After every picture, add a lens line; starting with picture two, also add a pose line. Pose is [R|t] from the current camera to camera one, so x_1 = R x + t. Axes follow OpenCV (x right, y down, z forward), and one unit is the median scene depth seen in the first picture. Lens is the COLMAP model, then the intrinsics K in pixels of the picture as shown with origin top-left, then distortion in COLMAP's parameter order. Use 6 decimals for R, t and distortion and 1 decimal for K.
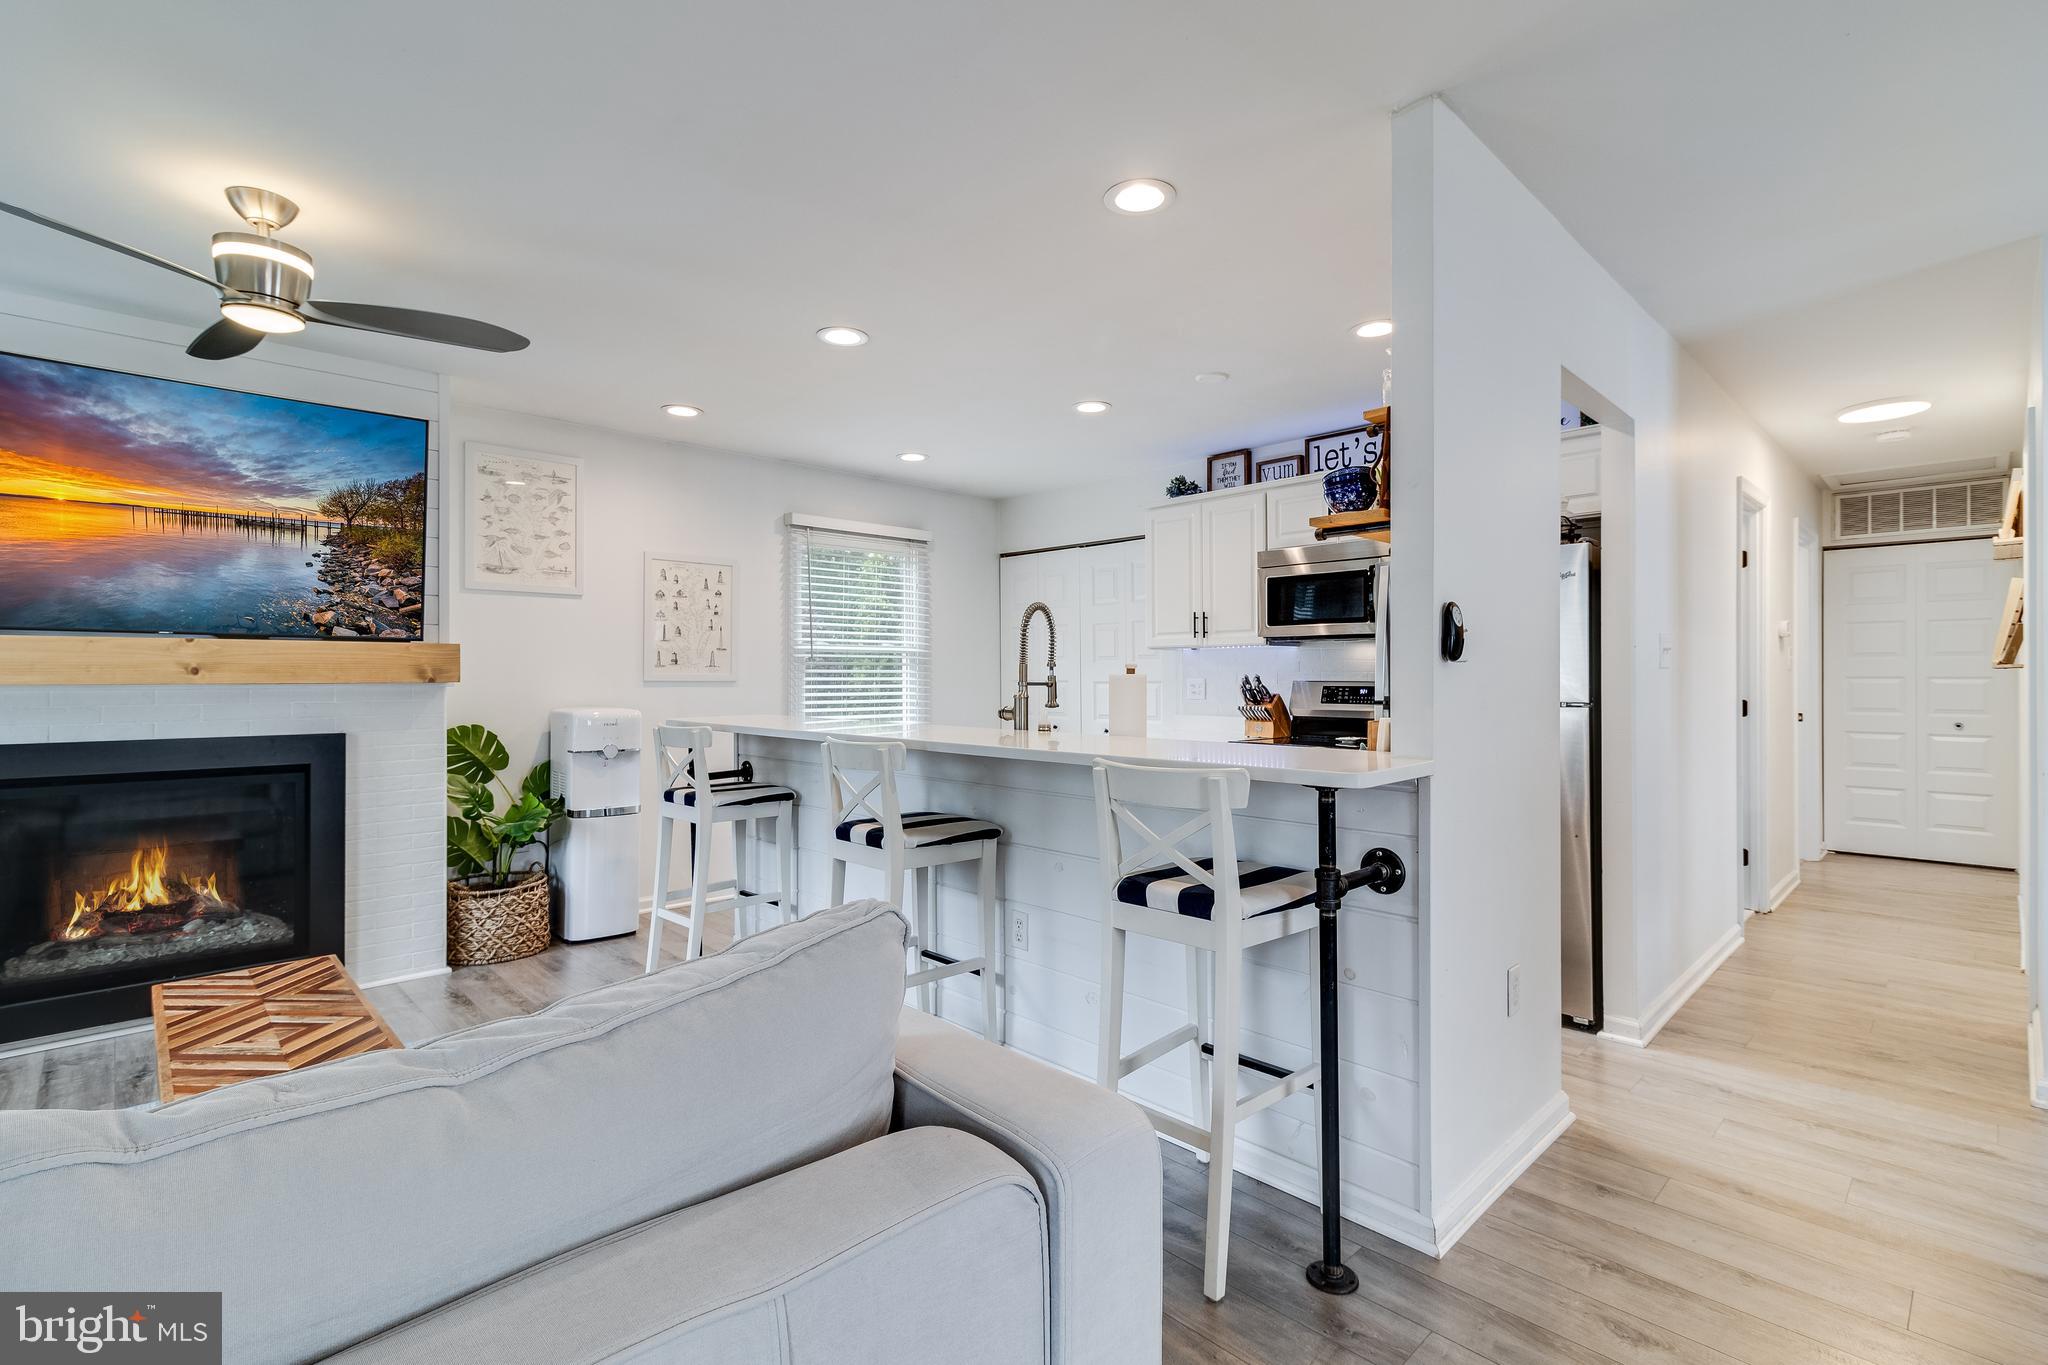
lens RADIAL K [[942.6, 0, 1023.2], [0, 942.6, 671.6], [0, 0, 1]] dist [0.003483, 0.000879]
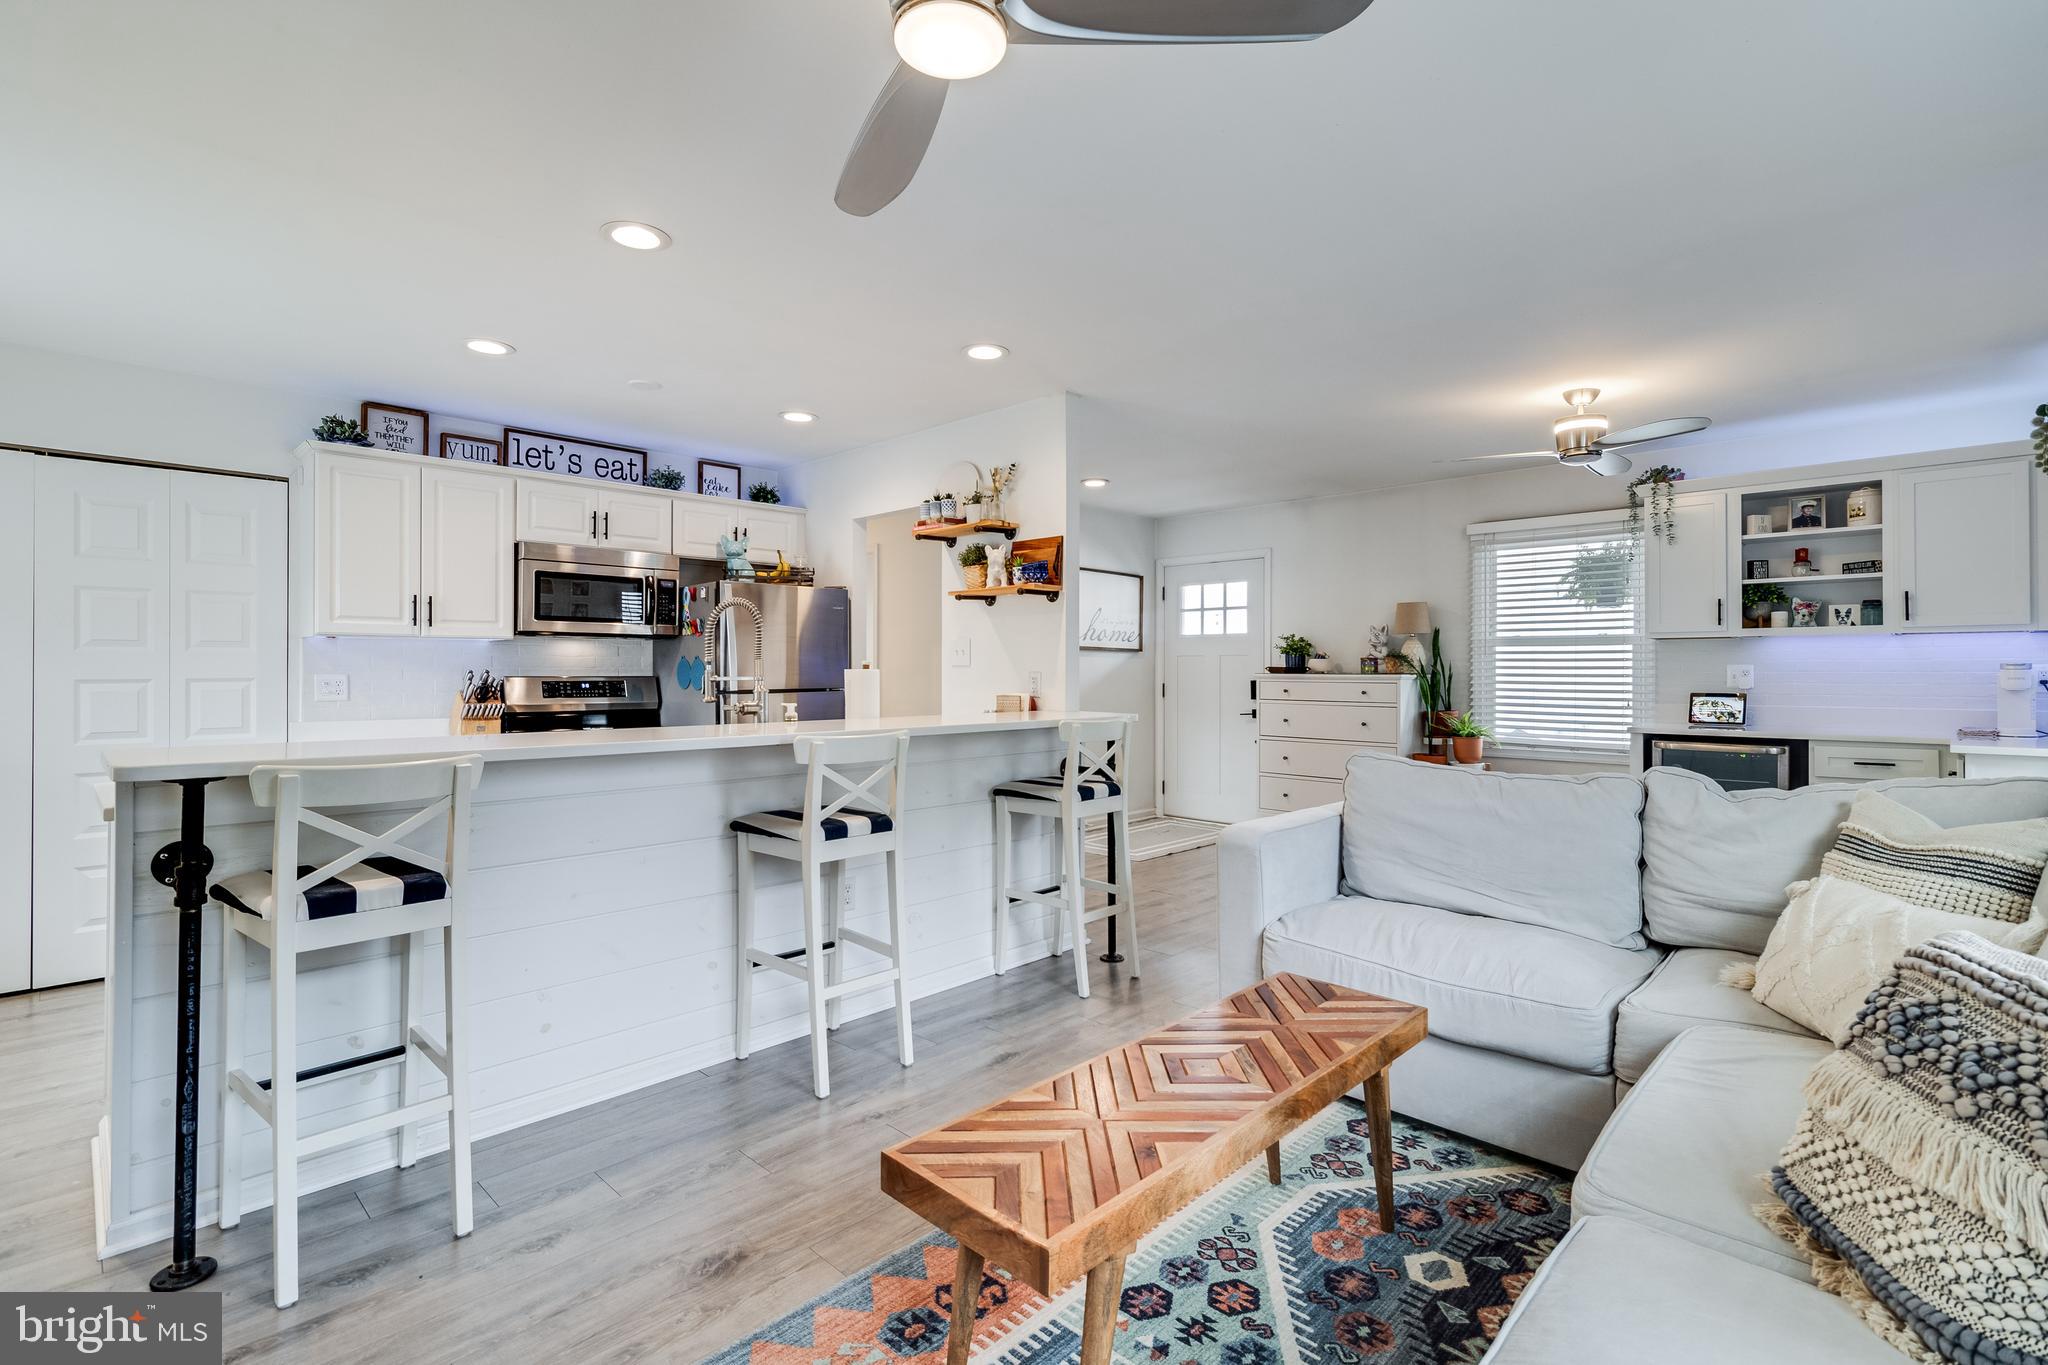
lens RADIAL K [[942.6, 0, 1039.4], [0, 942.6, 653.7], [0, 0, 1]] dist [0.003483, 0.000879]
pose [[-0.040384, 0.021668, 0.998949, -1.065921], [-0.004461, 0.999751, -0.021866, 0.007880], [-0.999174, -0.005339, -0.040278, 0.753201]]
